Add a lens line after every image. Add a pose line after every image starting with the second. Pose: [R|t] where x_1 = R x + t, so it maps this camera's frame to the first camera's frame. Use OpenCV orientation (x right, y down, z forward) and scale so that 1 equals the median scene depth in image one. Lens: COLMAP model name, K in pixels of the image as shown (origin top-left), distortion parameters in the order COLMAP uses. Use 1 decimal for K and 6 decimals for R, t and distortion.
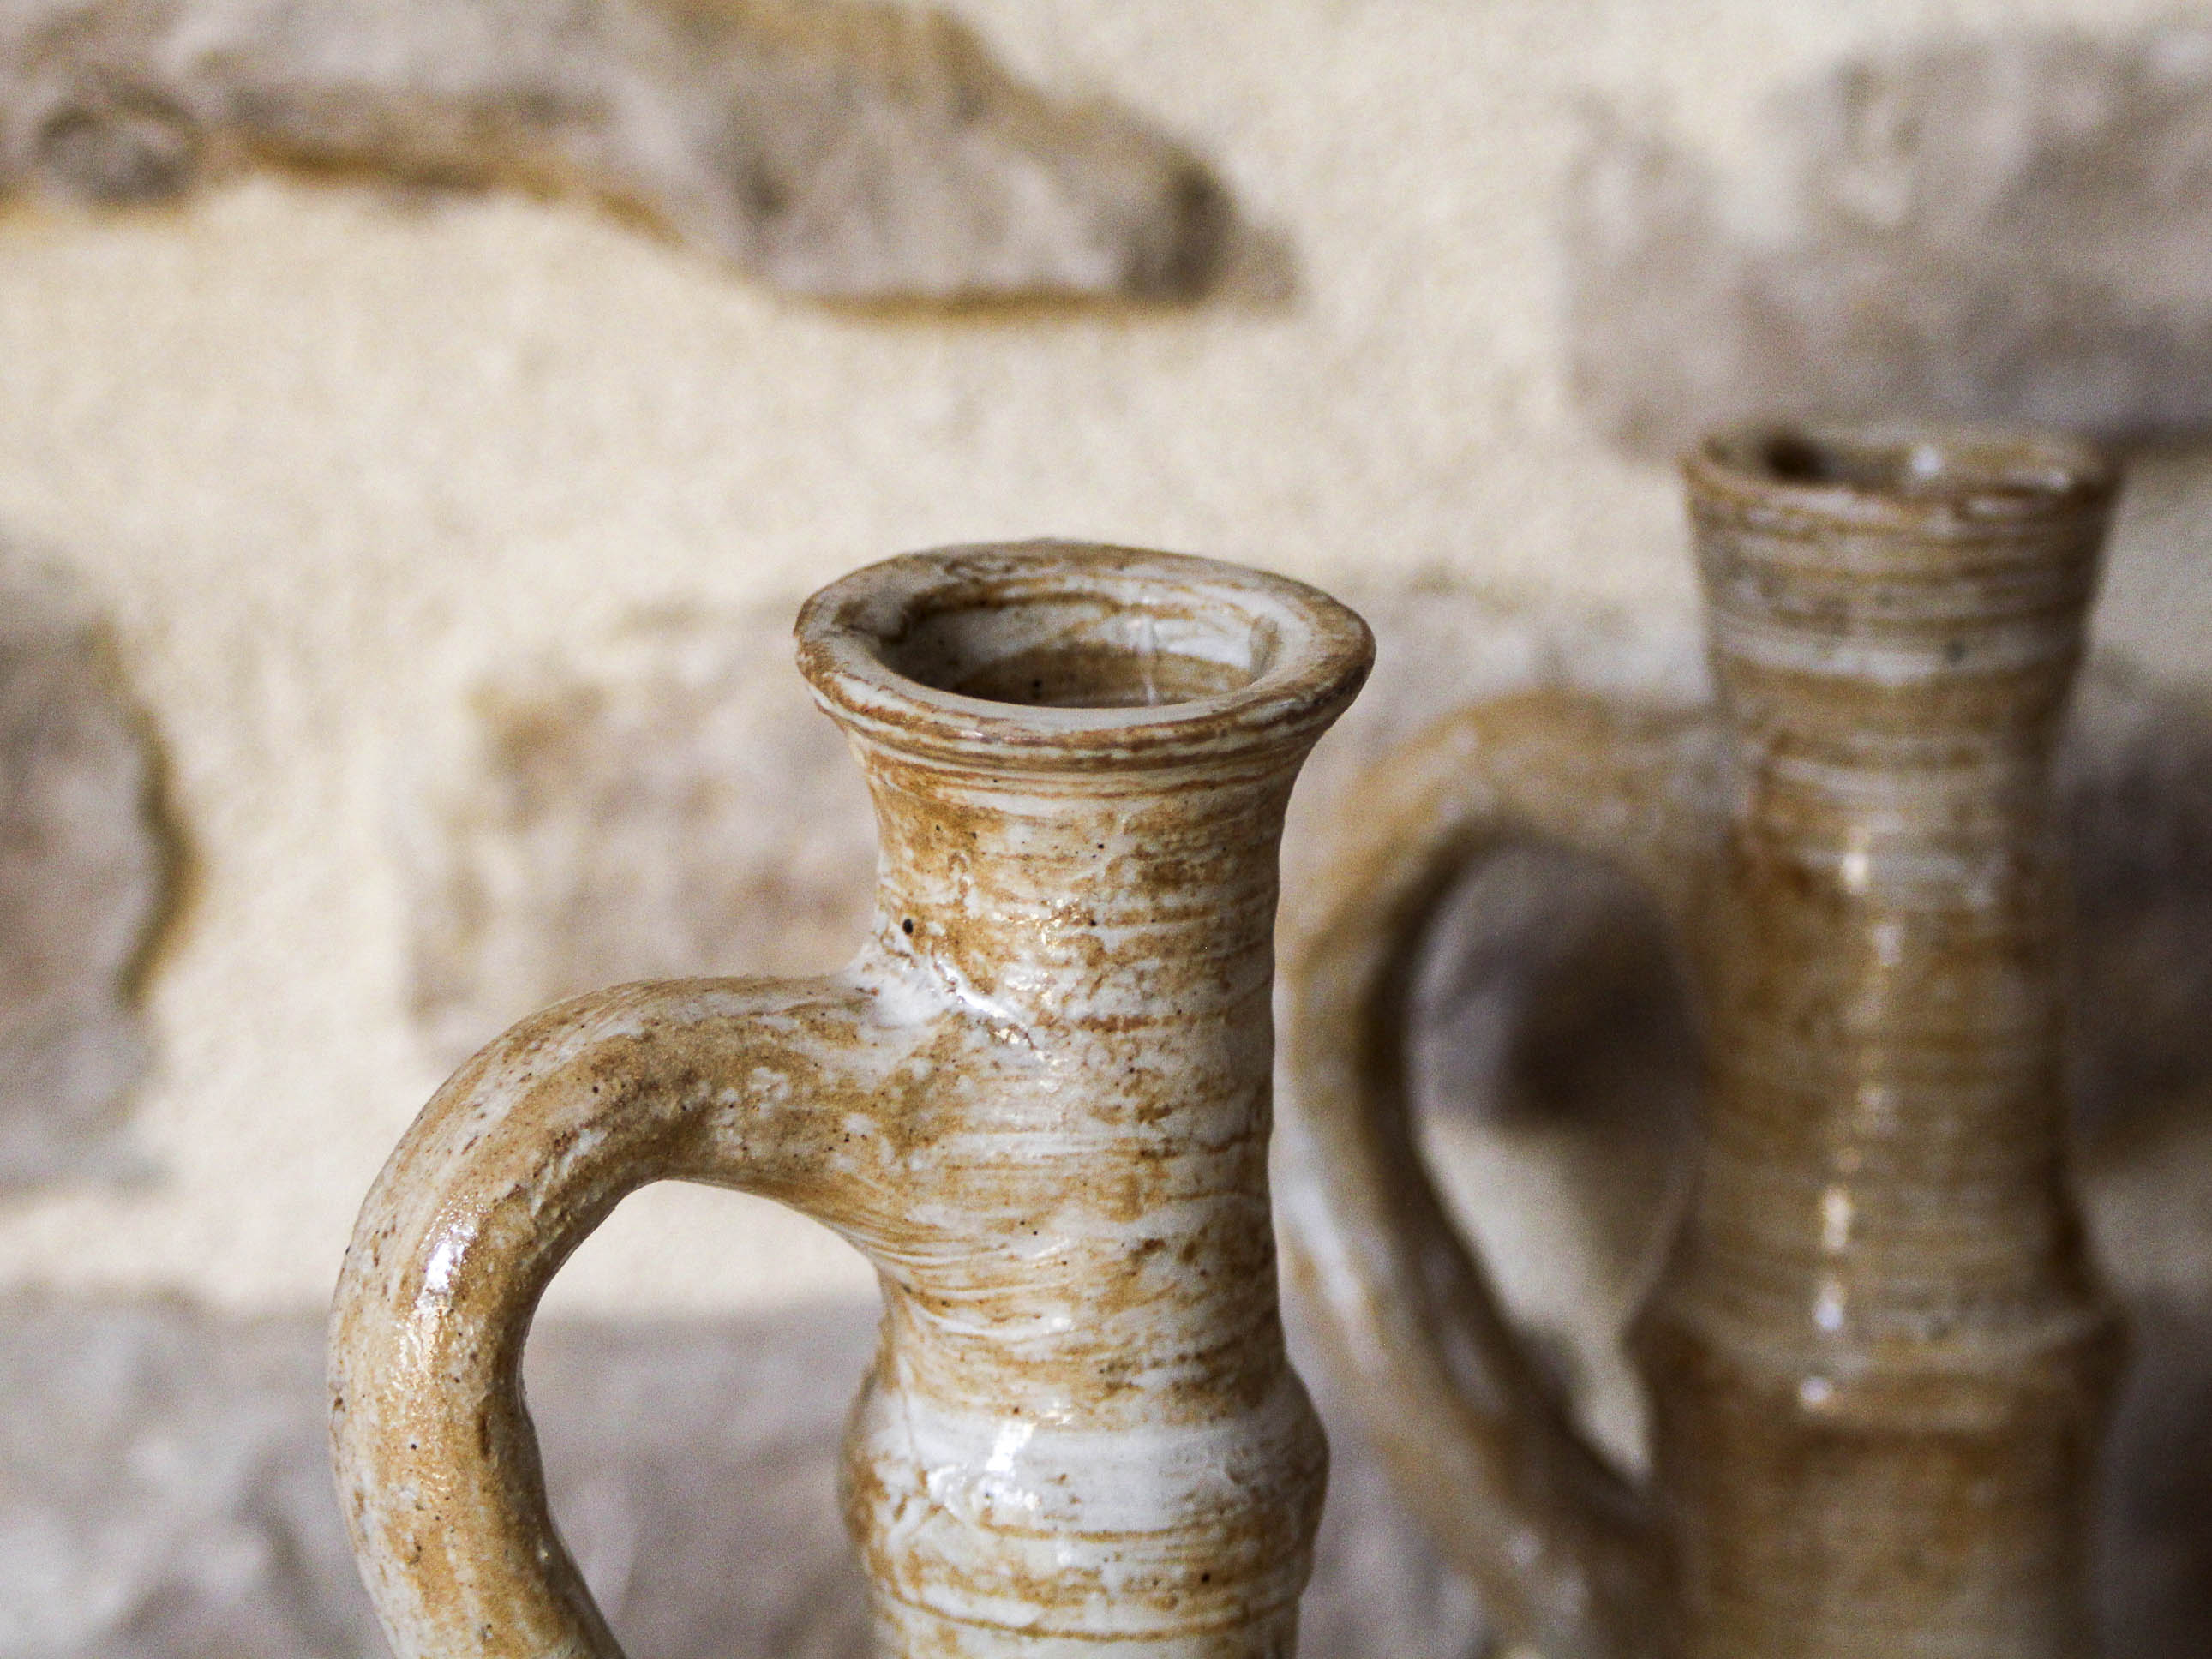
lens RADIAL K [[6821.2, 0, 1078.2], [0, 6821.2, 827.1], [0, 0, 1]] dist [0.120799, 1.574493]
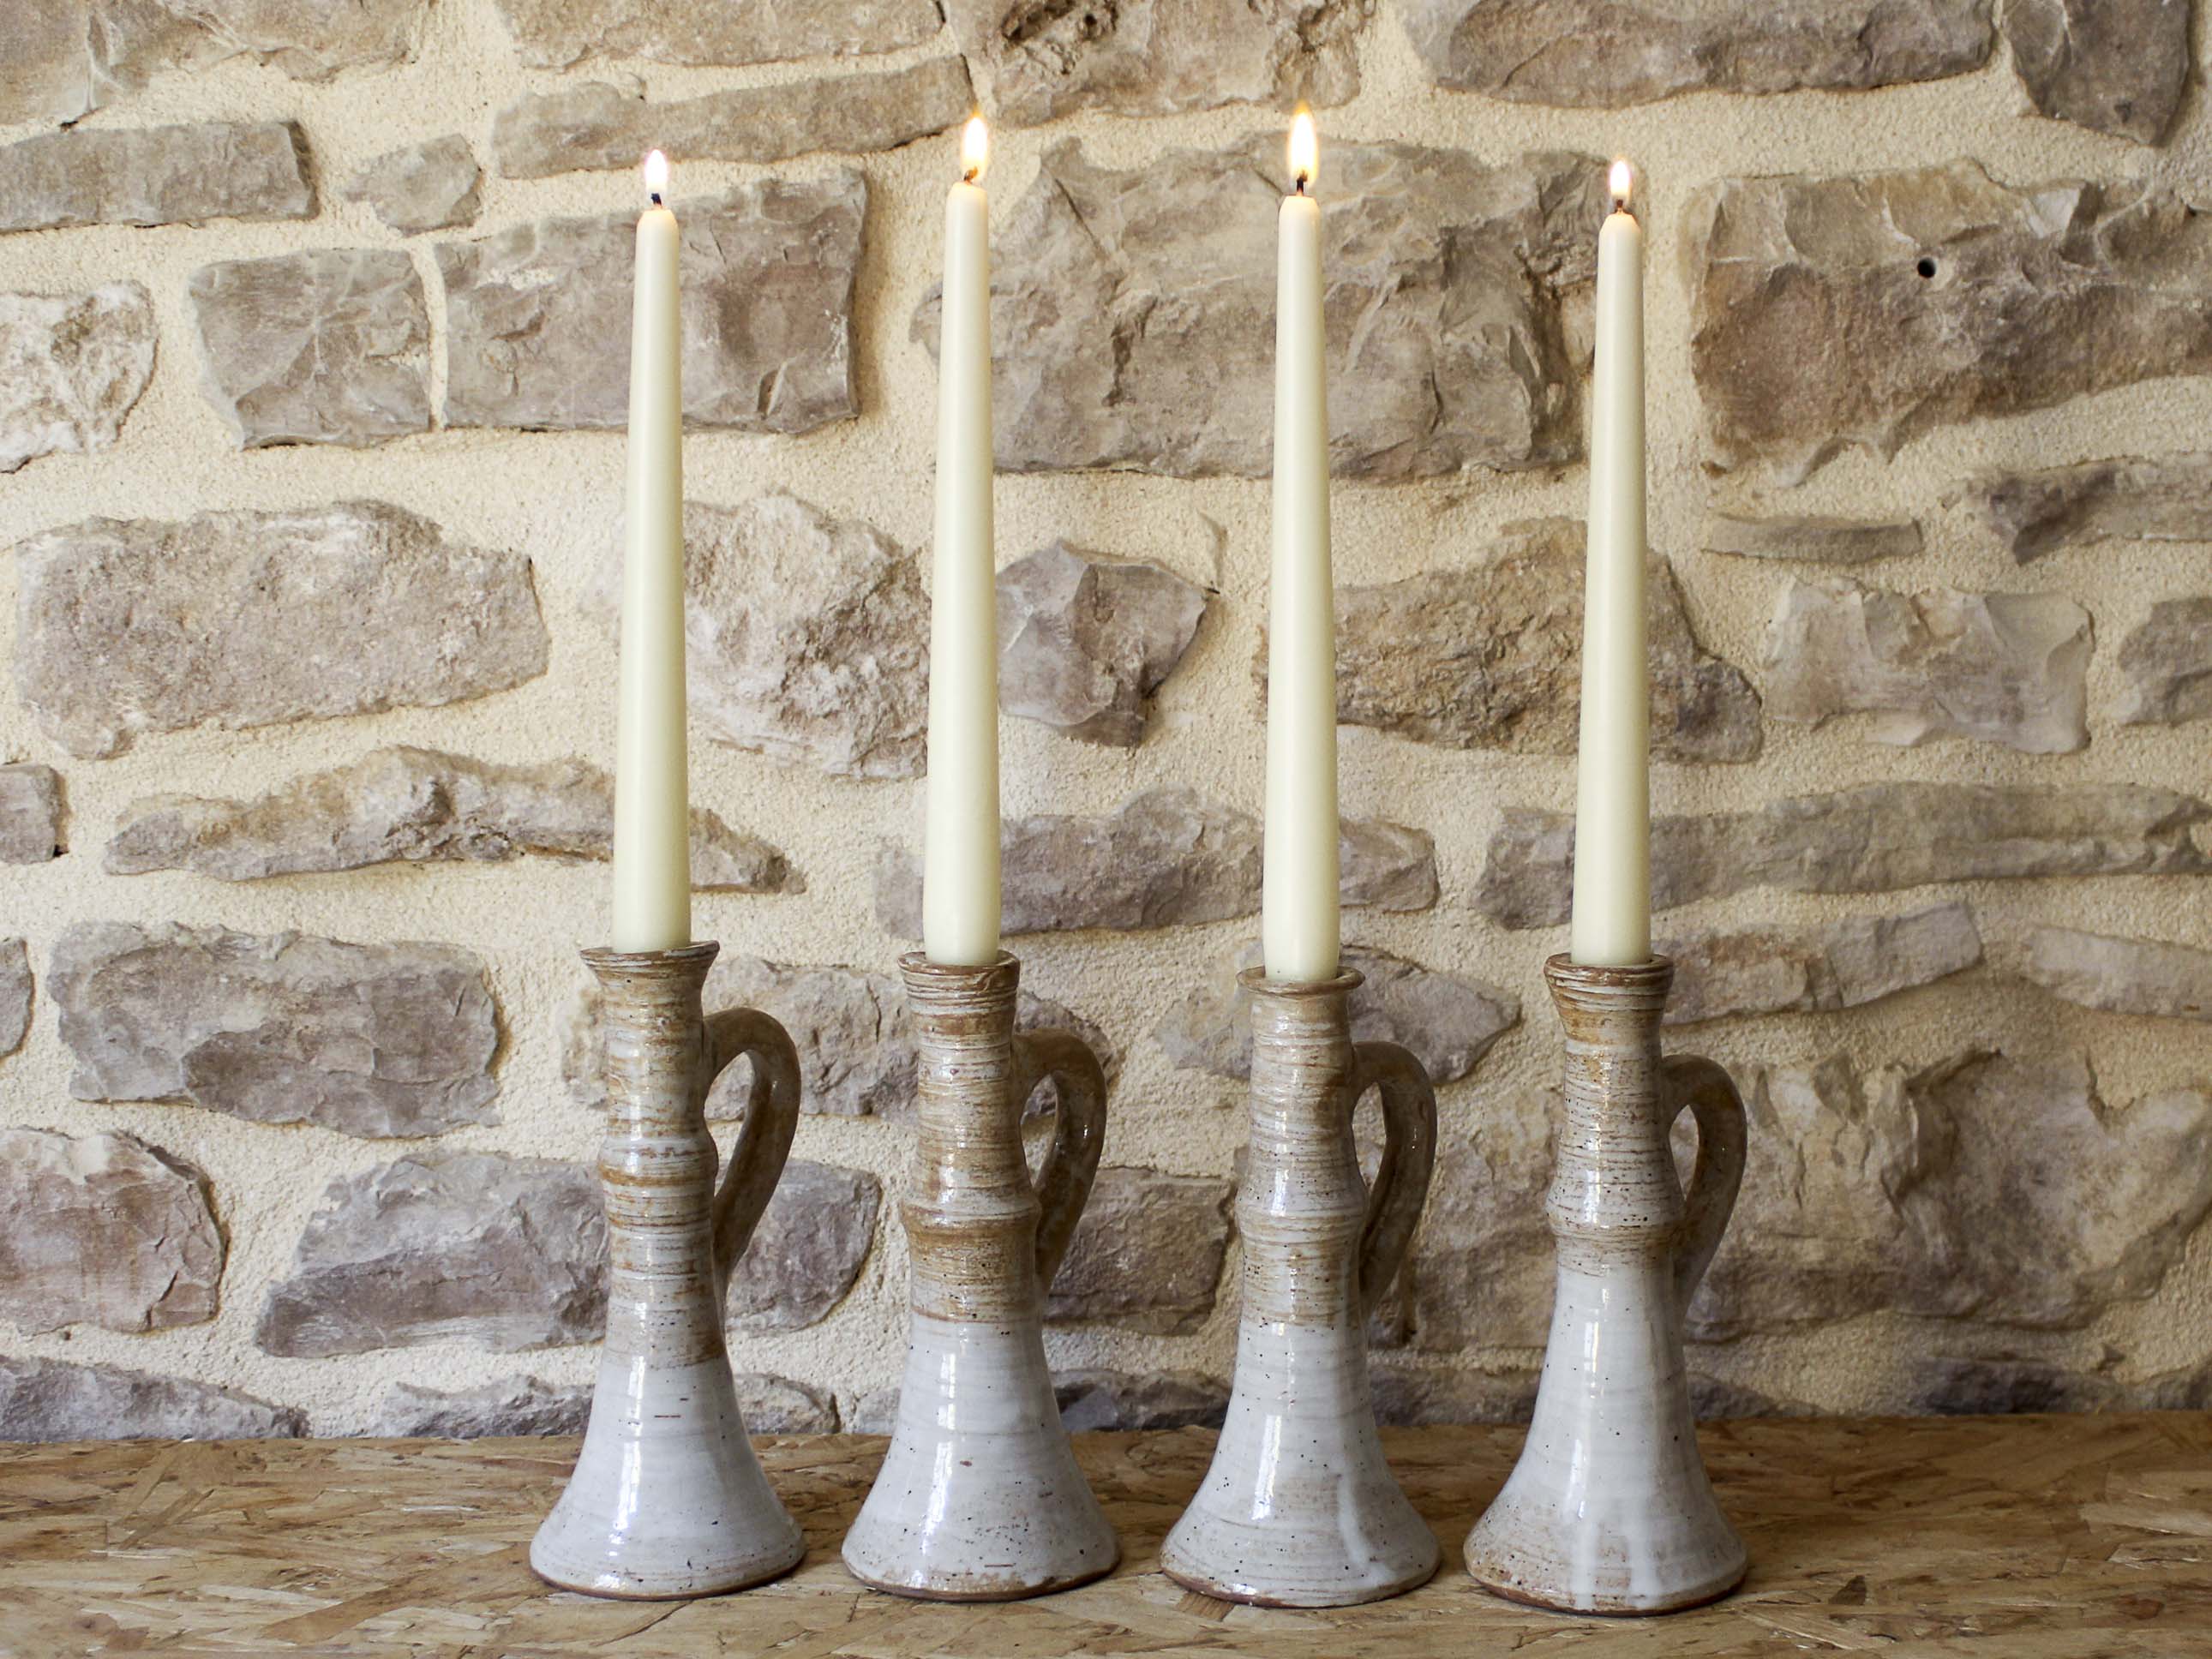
lens RADIAL K [[3494.3, 0, 1233.0], [0, 3494.3, 753.1], [0, 0, 1]] dist [-0.161665, 0.074149]
pose [[0.996517, 0.002937, -0.083338, 0.491085], [-0.016630, 0.986304, -0.164099, 0.182268], [0.081714, 0.164914, 0.982917, -0.996108]]
